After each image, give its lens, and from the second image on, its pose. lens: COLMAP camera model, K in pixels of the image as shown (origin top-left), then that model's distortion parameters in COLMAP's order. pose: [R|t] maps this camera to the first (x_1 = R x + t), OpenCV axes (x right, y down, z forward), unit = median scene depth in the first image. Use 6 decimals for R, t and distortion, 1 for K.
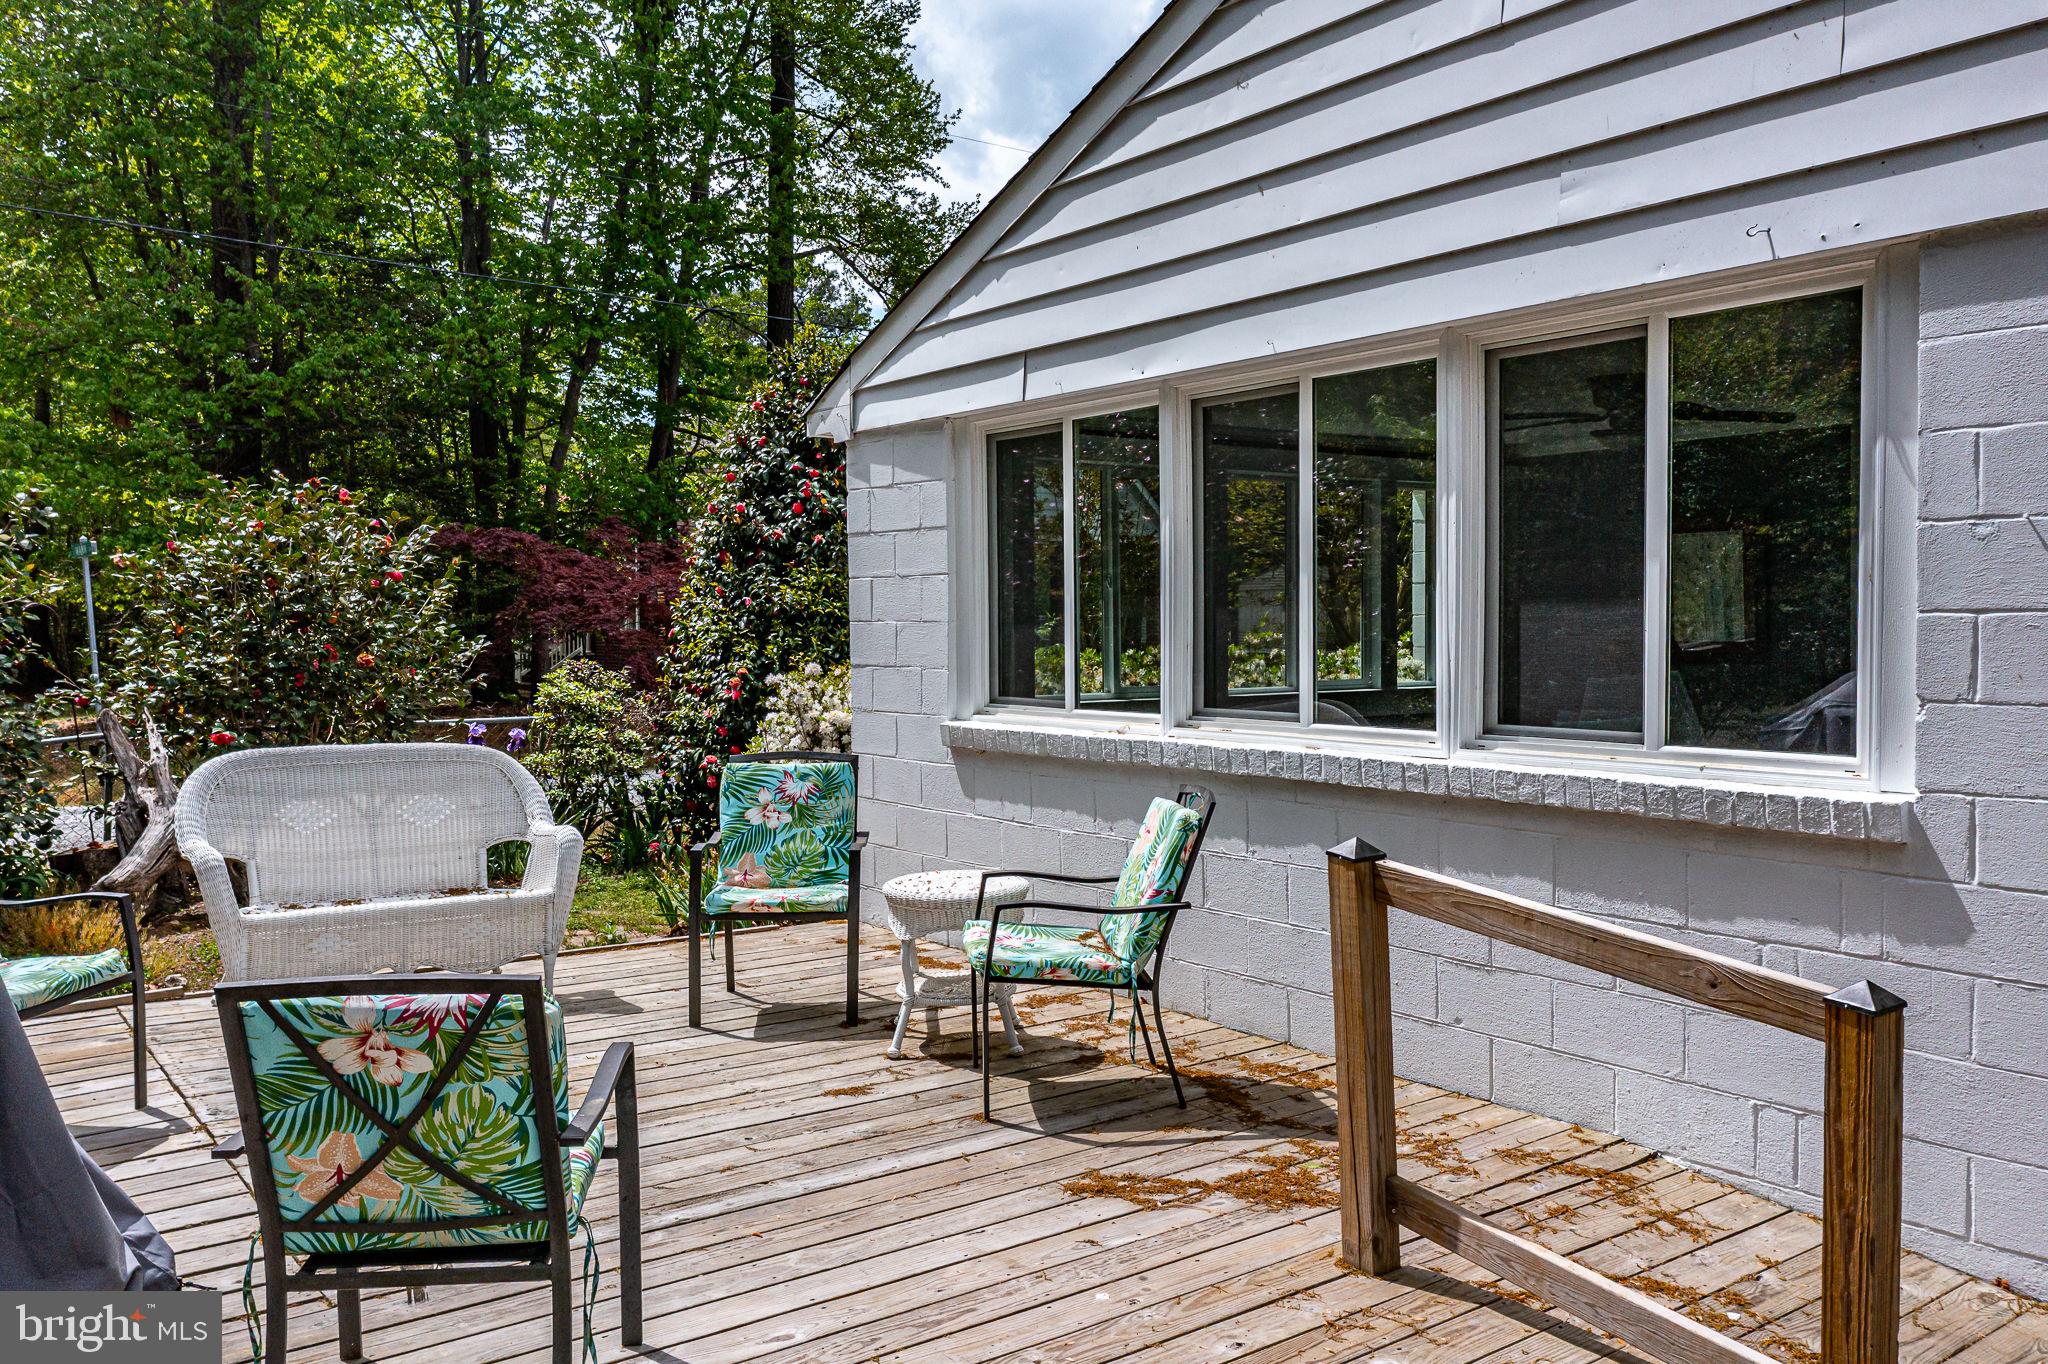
lens RADIAL K [[1643.9, 0, 1031.1], [0, 1643.9, 677.5], [0, 0, 1]] dist [-0.009127, -0.003013]
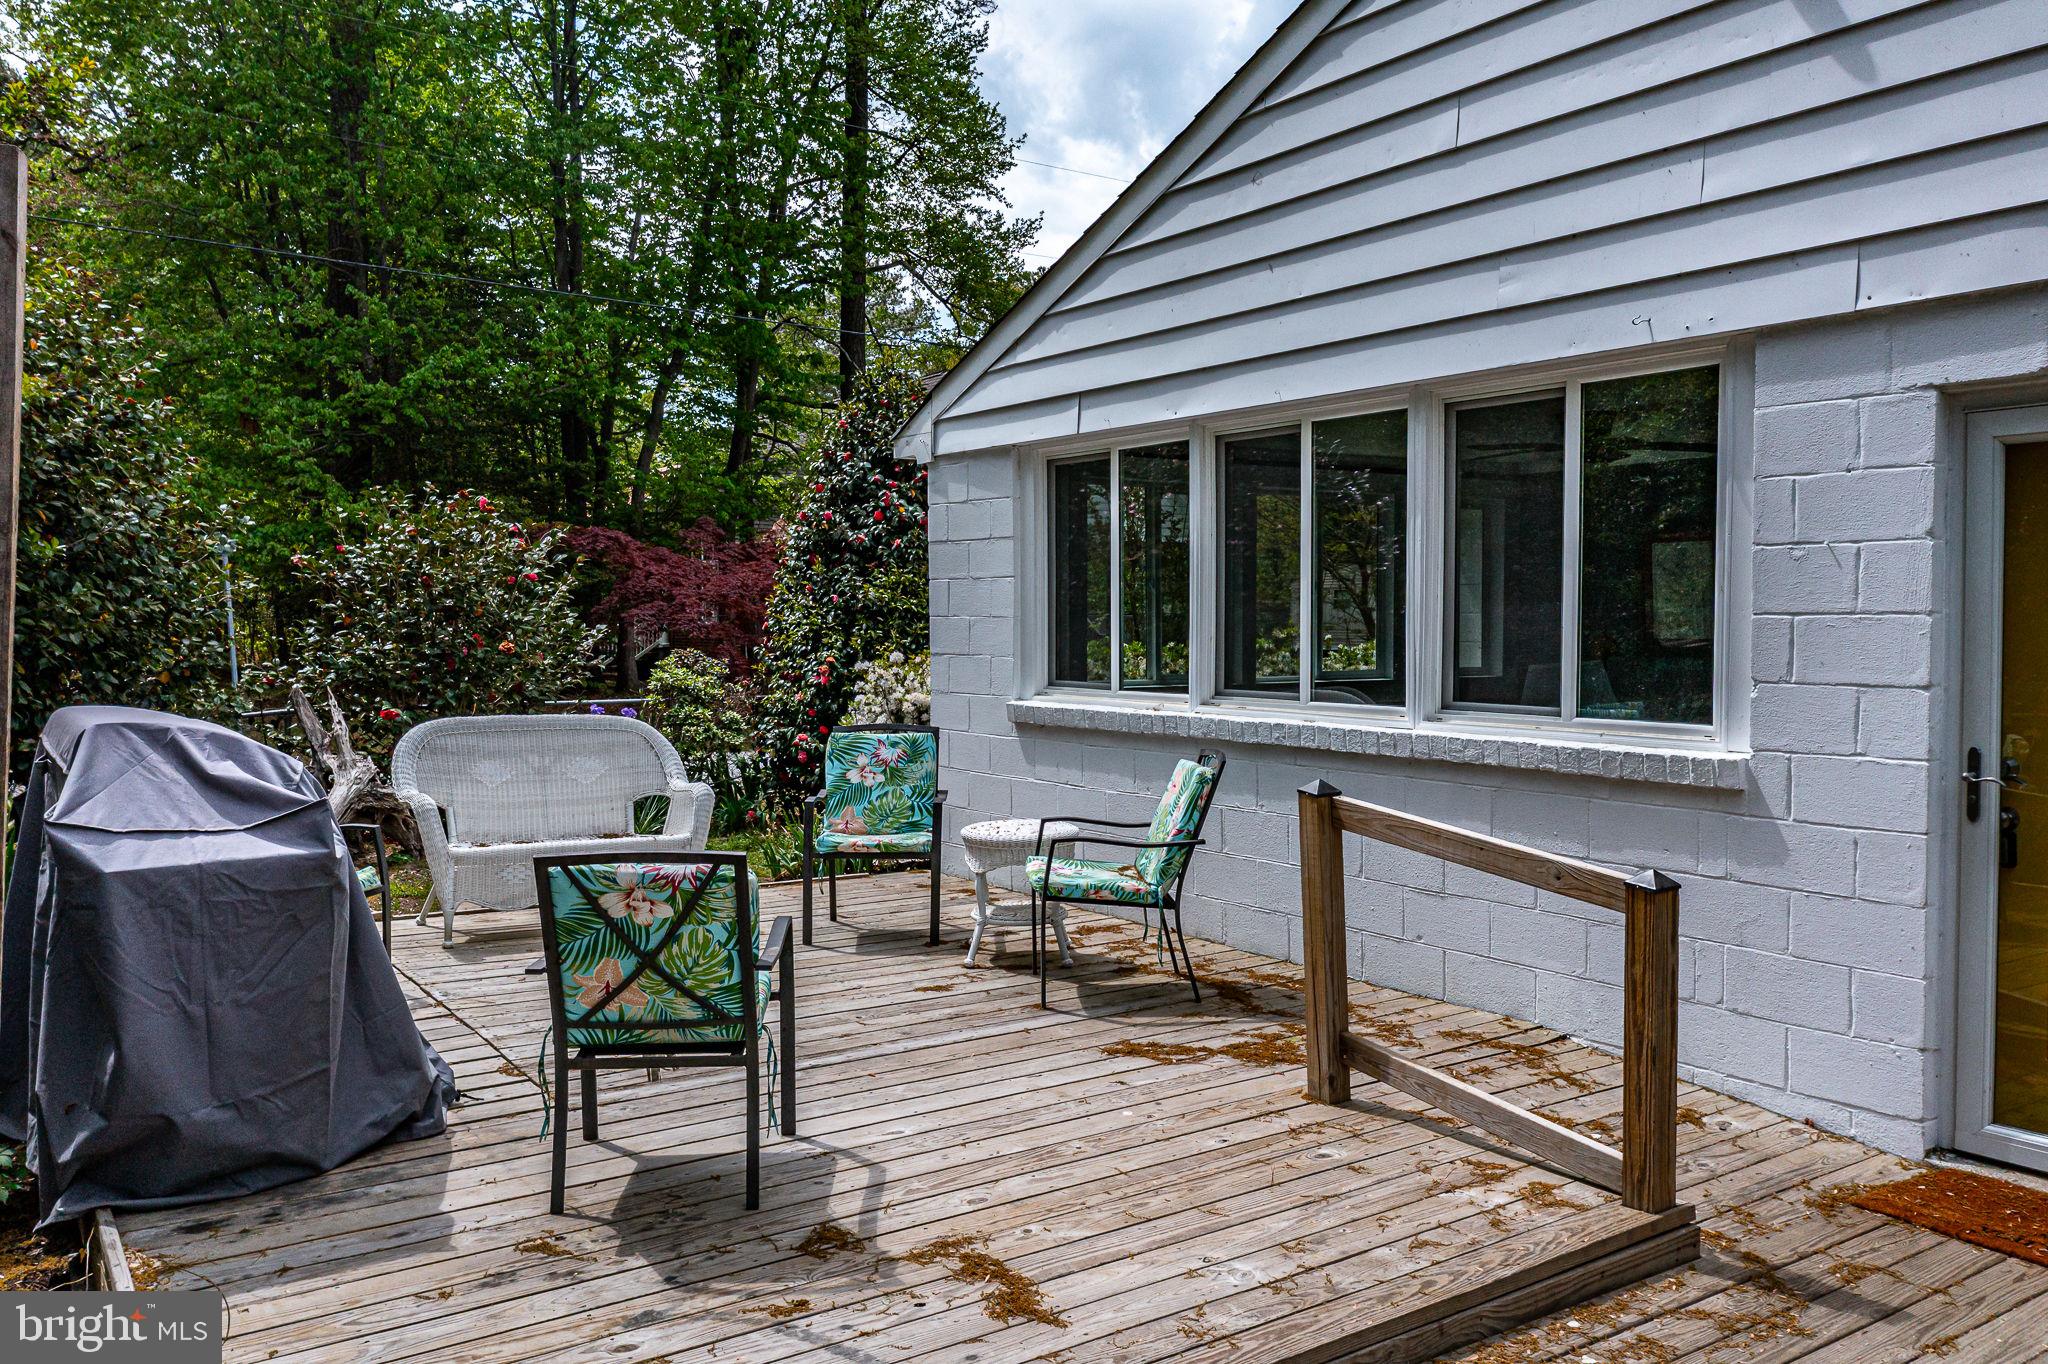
lens RADIAL K [[1604.7, 0, 1024.0], [0, 1604.7, 682.0], [0, 0, 1]] dist [-0.017025, -0.000370]
pose [[0.999158, 0.007232, -0.040377, 0.004703], [-0.006974, 0.999954, 0.006521, 0.005962], [0.040423, -0.006234, 0.999163, -0.180896]]
